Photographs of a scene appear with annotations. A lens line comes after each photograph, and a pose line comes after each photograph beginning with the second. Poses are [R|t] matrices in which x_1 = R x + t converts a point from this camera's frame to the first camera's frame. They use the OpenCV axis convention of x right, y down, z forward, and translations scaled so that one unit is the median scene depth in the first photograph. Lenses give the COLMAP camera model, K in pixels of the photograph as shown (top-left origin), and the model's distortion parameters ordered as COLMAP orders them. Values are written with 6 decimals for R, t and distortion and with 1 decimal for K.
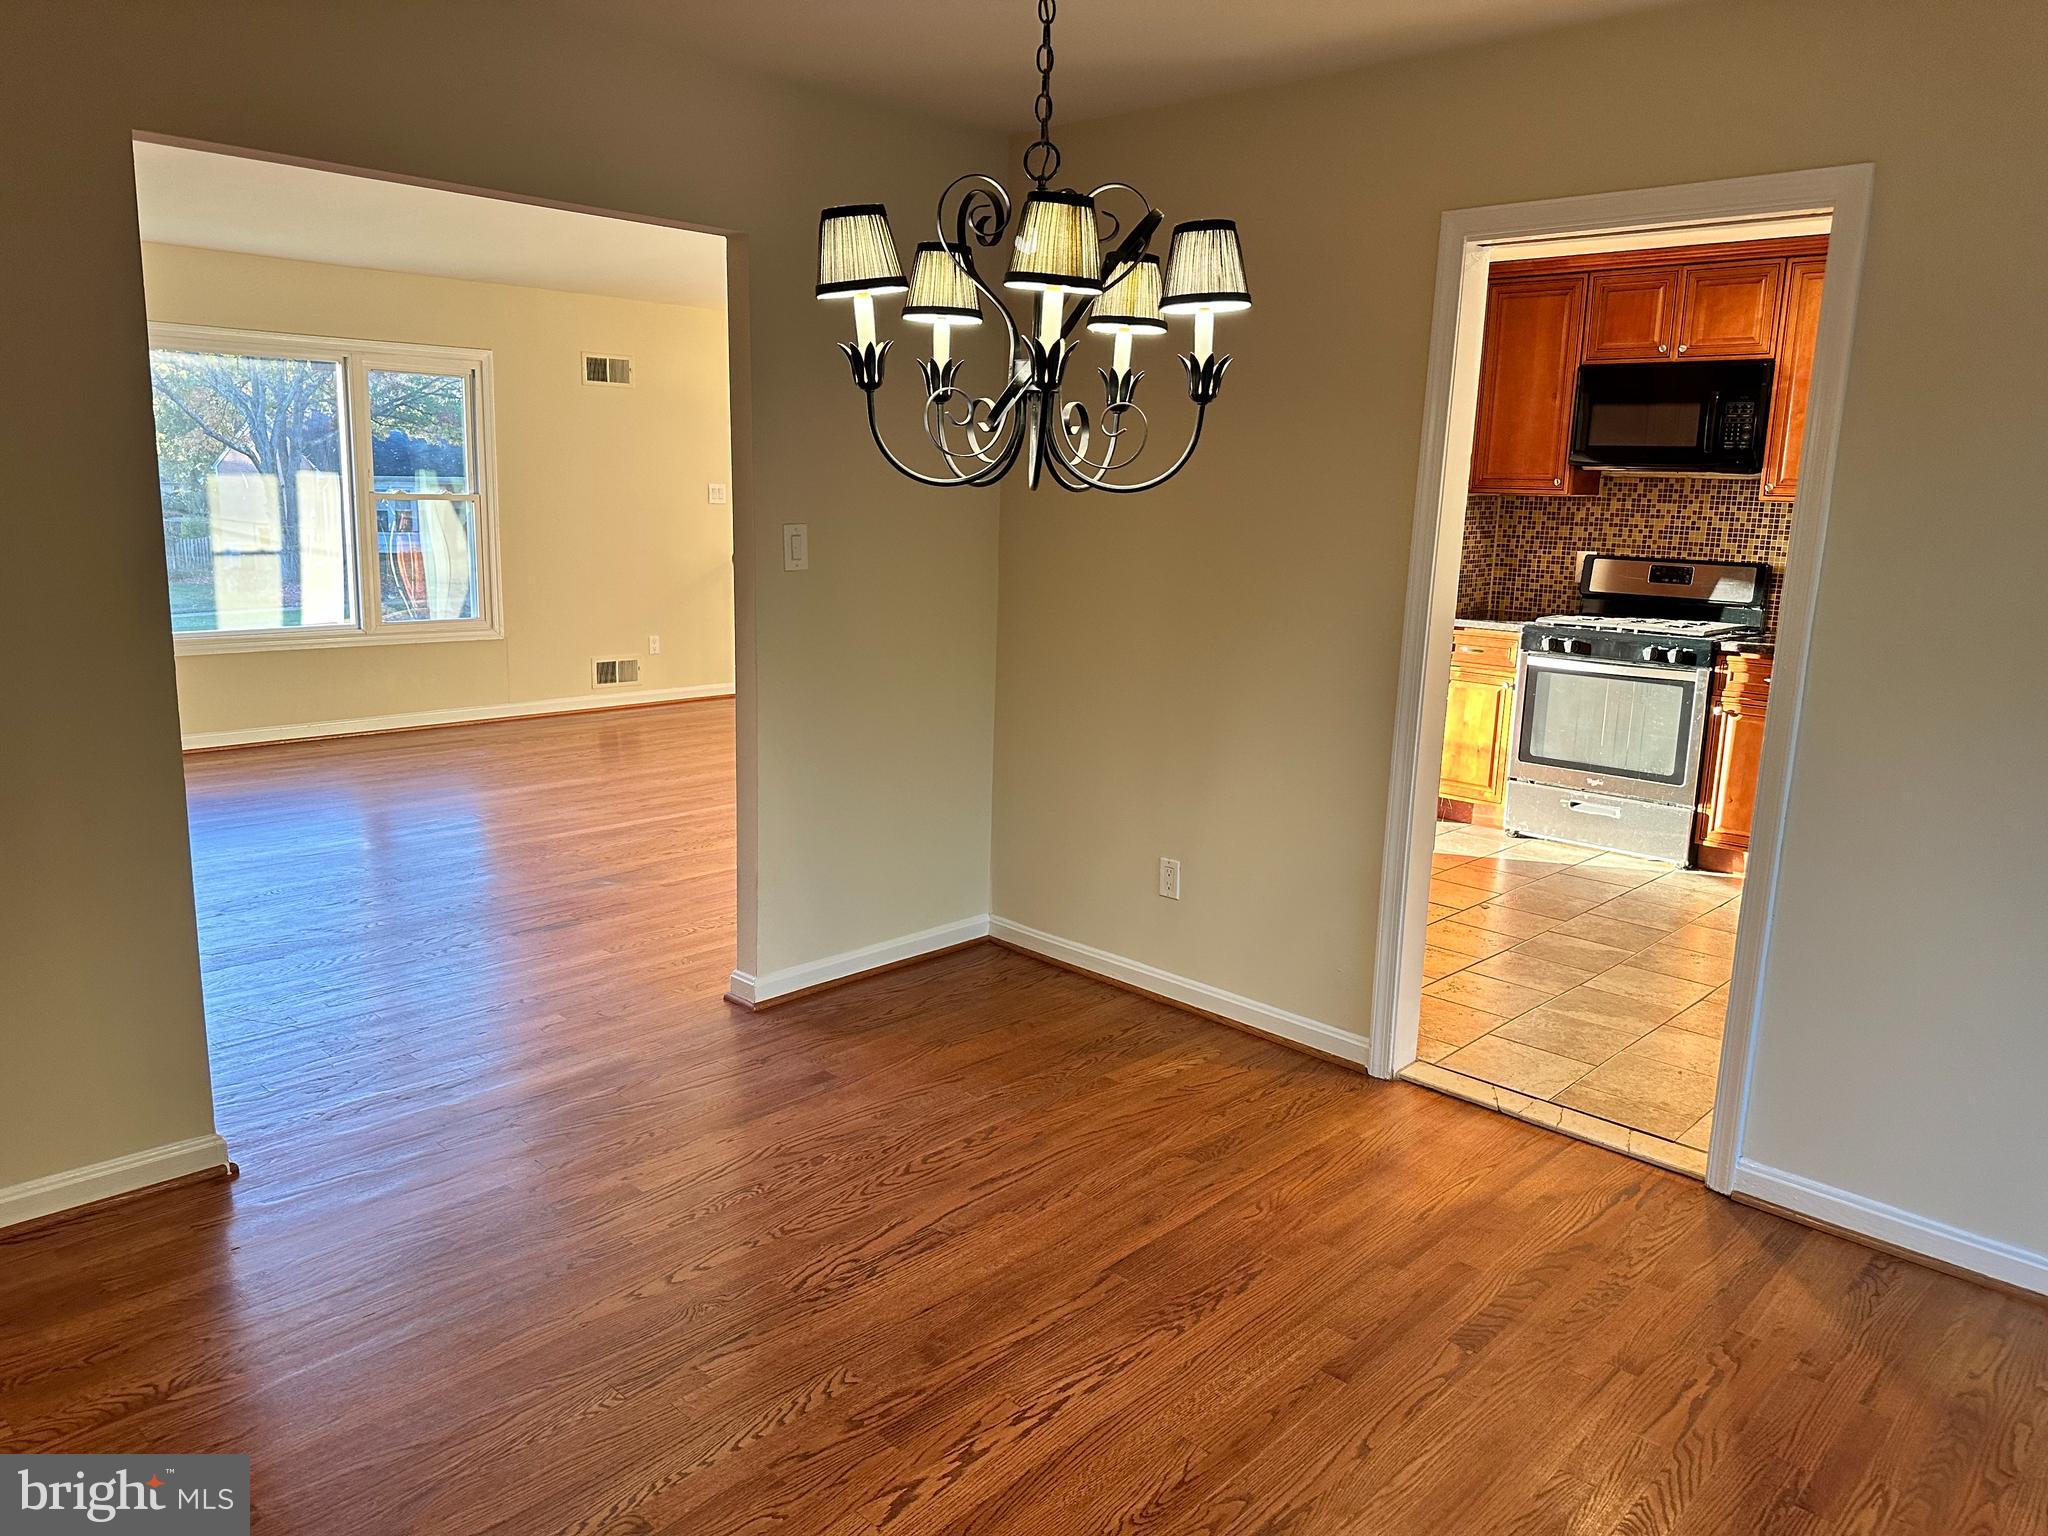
lens RADIAL K [[1446.2, 0, 1014.9], [0, 1446.2, 761.7], [0, 0, 1]] dist [0.052766, -0.042321]
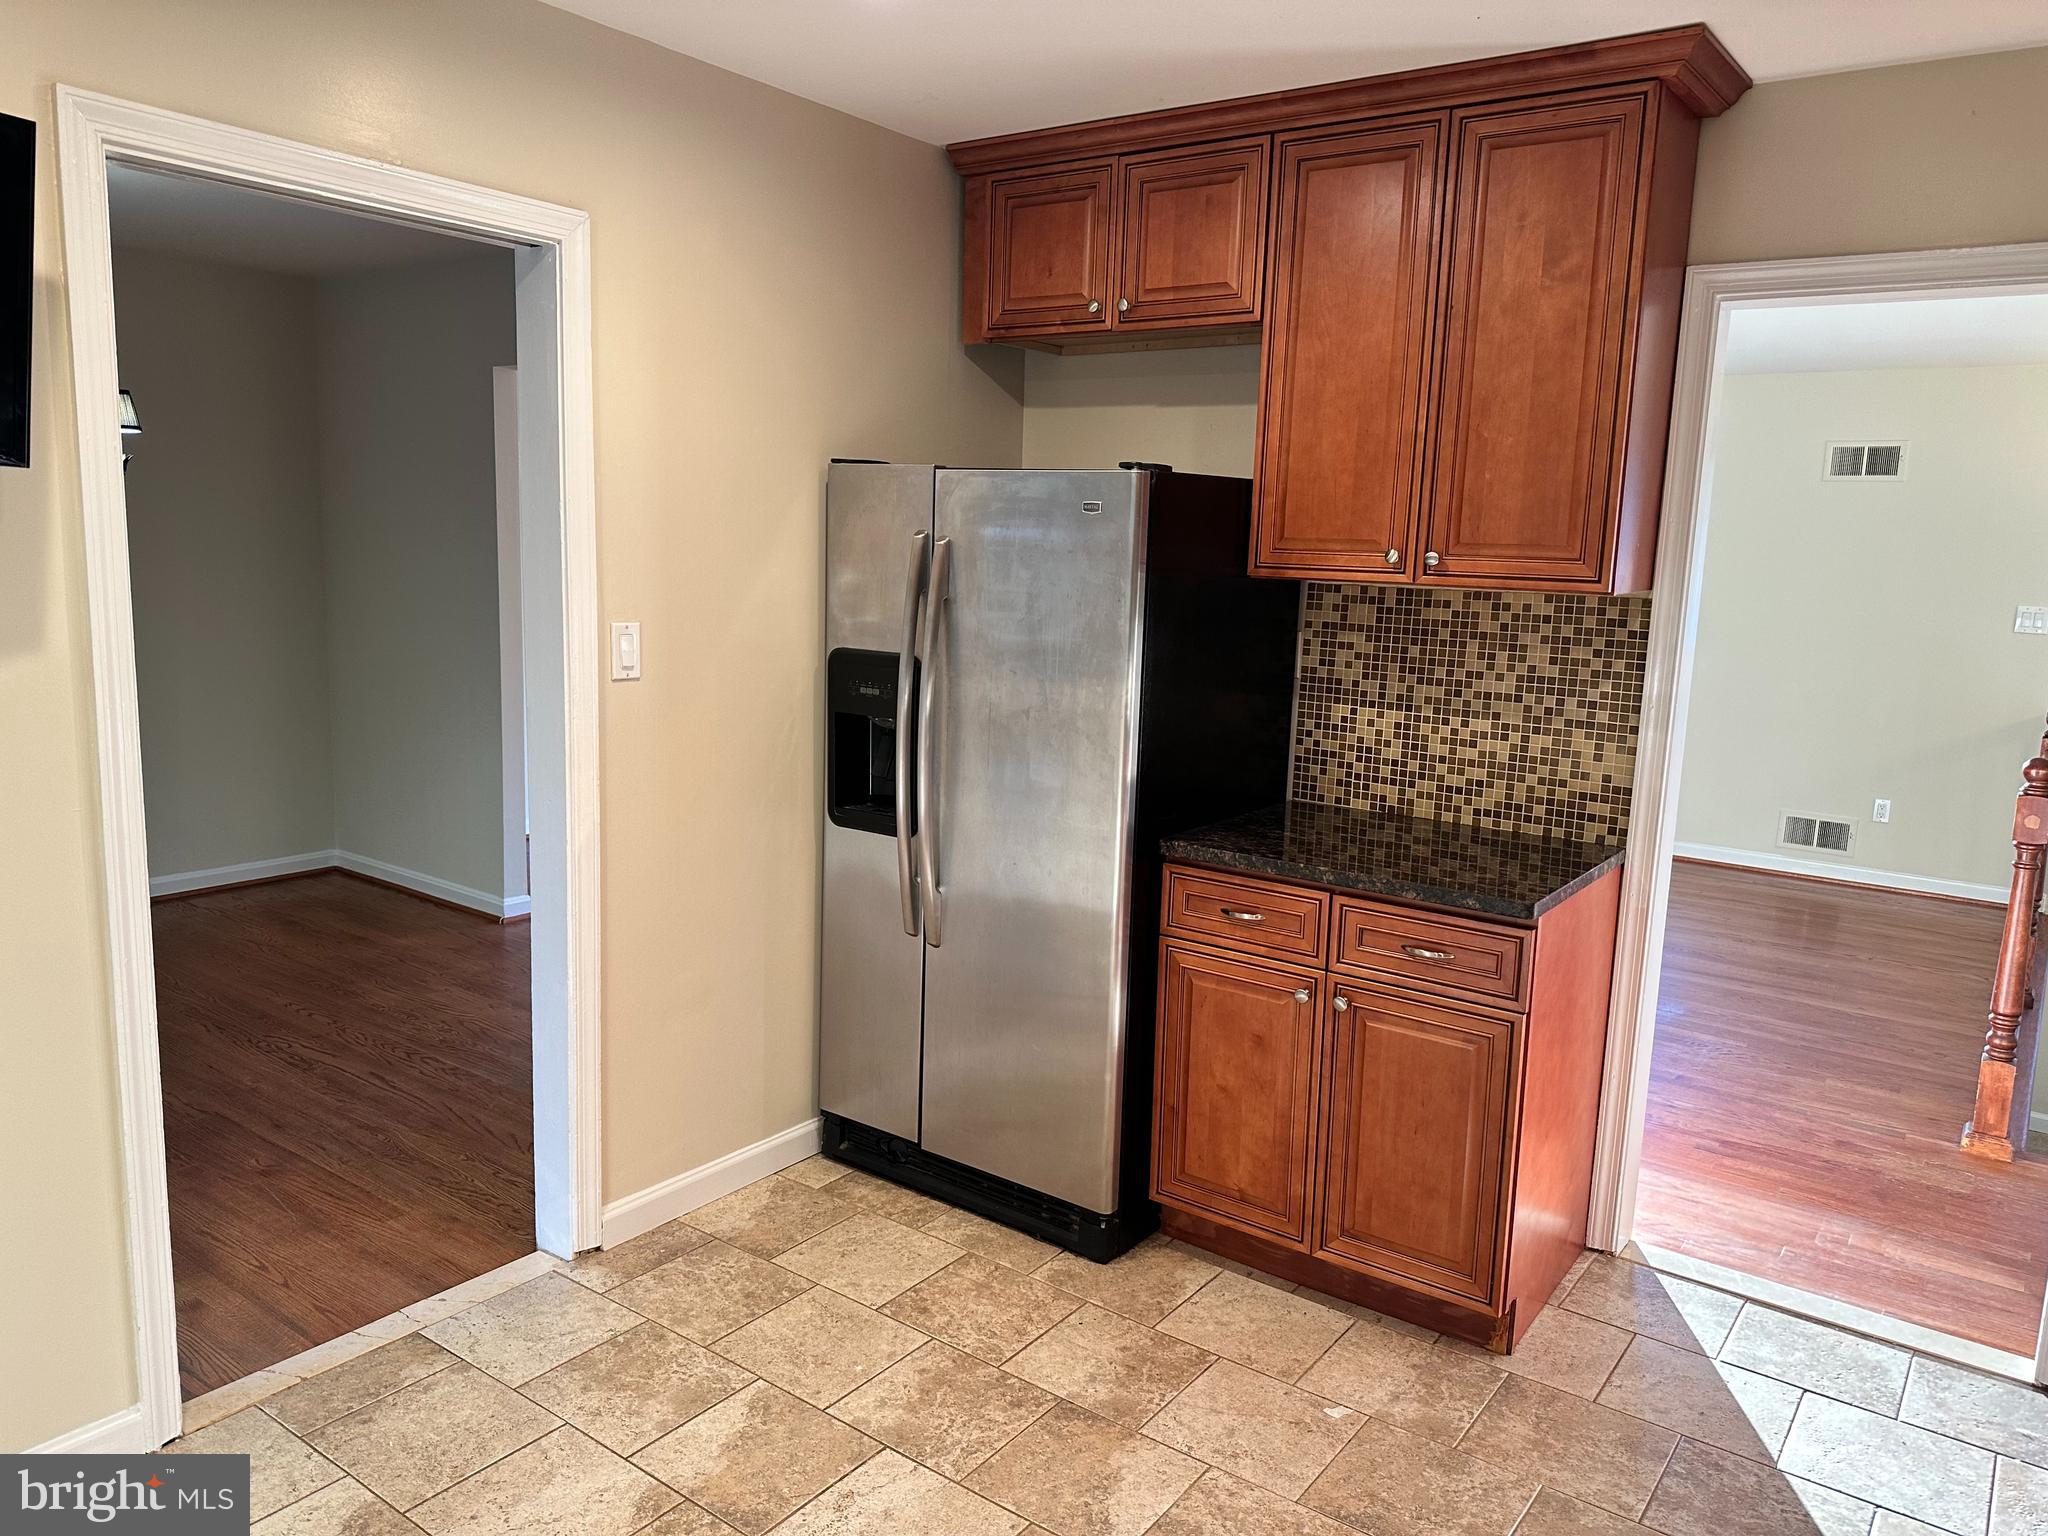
lens RADIAL K [[1446.2, 0, 1028.1], [0, 1446.2, 759.1], [0, 0, 1]] dist [0.052766, -0.042321]
pose [[0.127977, 0.130233, -0.983189, 0.903863], [-0.222268, 0.969891, 0.099540, -0.171601], [0.966550, 0.205793, 0.153070, 0.898520]]
